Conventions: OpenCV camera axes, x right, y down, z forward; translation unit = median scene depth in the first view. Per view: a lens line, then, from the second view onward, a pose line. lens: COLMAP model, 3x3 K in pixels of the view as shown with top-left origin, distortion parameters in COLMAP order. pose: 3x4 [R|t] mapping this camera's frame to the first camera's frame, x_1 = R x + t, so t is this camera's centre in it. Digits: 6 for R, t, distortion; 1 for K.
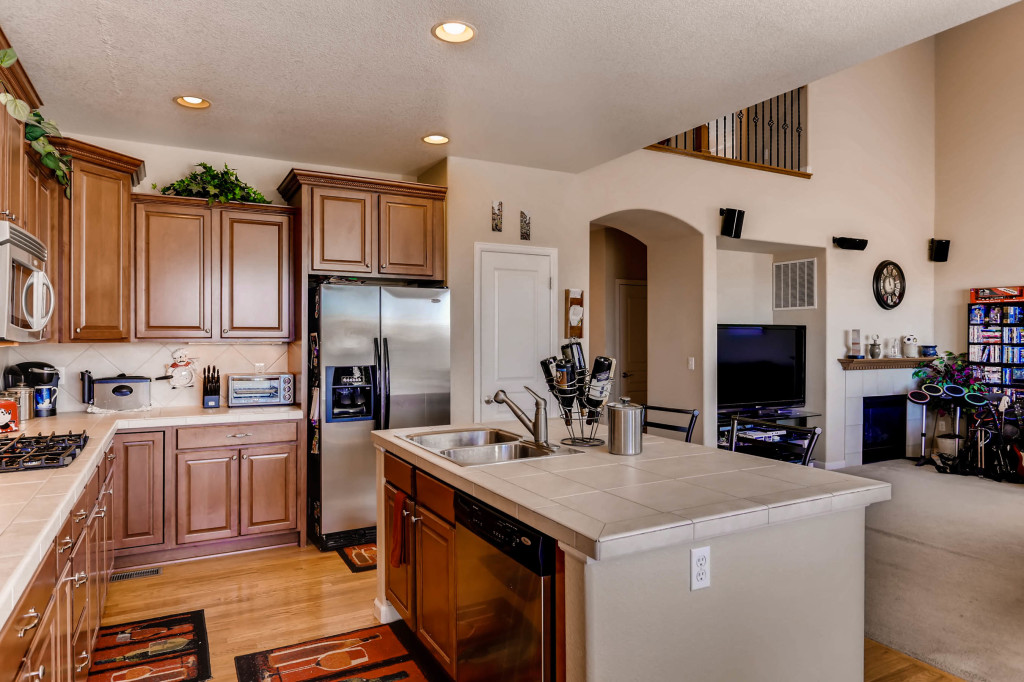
lens RADIAL K [[635.9, 0, 510.5], [0, 635.9, 336.9], [0, 0, 1]] dist [-0.003367, -0.000100]
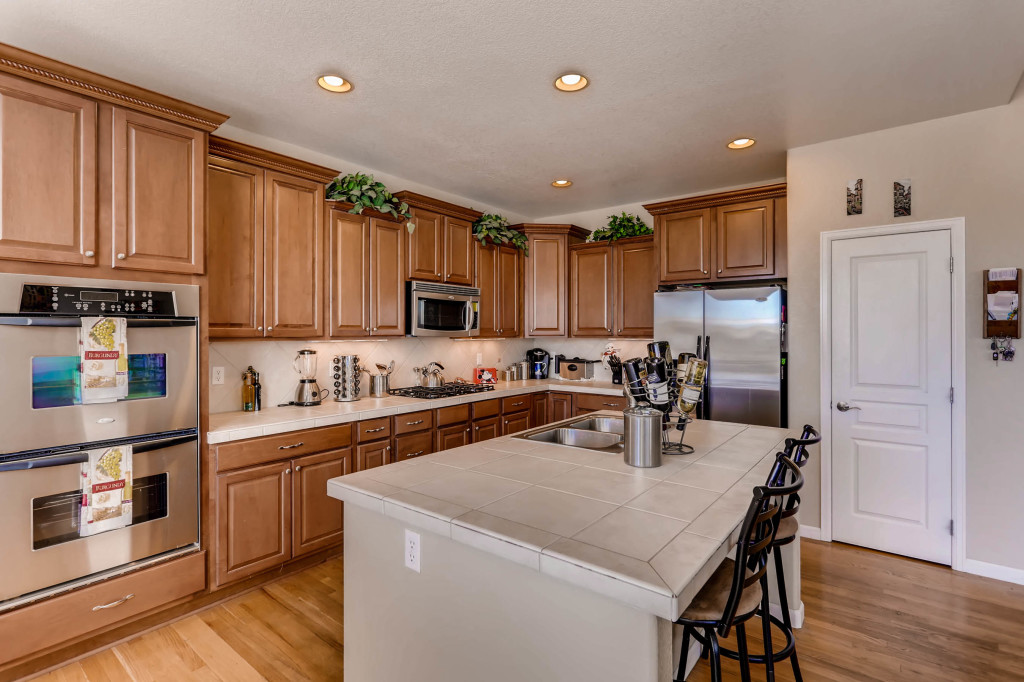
lens RADIAL K [[497.4, 0, 511.3], [0, 497.4, 331.8], [0, 0, 1]] dist [-0.000096, 0.000120]
pose [[0.395755, -0.002823, -0.918352, 0.288936], [-0.001342, 0.999992, -0.003653, -0.001319], [0.918355, 0.002678, 0.395748, 0.206596]]
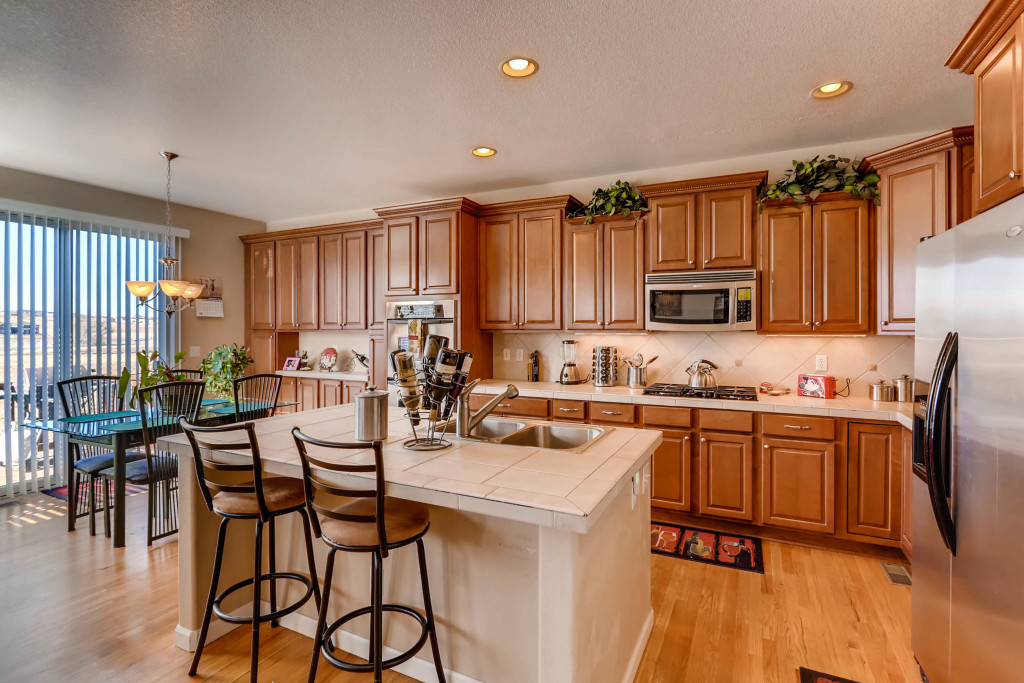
lens RADIAL K [[505.6, 0, 514.7], [0, 505.6, 321.1], [0, 0, 1]] dist [-0.000251, -0.000015]
pose [[-0.811700, 0.003290, -0.584065, 0.182048], [0.003563, 0.999993, 0.000681, -0.009146], [0.584063, -0.001528, -0.811707, 0.685413]]
